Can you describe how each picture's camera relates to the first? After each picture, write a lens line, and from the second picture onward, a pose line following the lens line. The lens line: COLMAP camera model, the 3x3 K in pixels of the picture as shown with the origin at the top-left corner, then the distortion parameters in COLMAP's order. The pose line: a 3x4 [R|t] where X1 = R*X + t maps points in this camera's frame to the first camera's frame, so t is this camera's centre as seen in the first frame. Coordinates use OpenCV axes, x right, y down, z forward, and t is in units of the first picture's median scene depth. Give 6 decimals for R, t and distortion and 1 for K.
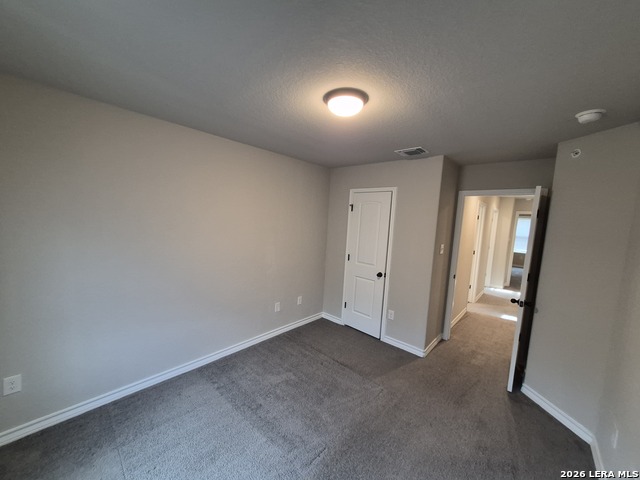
lens RADIAL K [[250.2, 0, 316.1], [0, 250.2, 241.6], [0, 0, 1]] dist [0.003580, -0.000054]
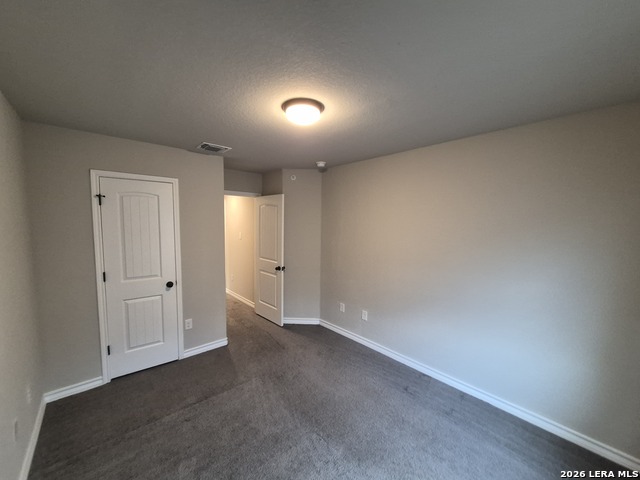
lens RADIAL K [[250.2, 0, 316.1], [0, 250.2, 241.6], [0, 0, 1]] dist [0.003580, -0.000054]
pose [[0.114660, -0.135978, 0.984054, -0.494841], [0.088204, 0.988069, 0.126255, -0.070375], [-0.989481, 0.072321, 0.125285, 0.429285]]
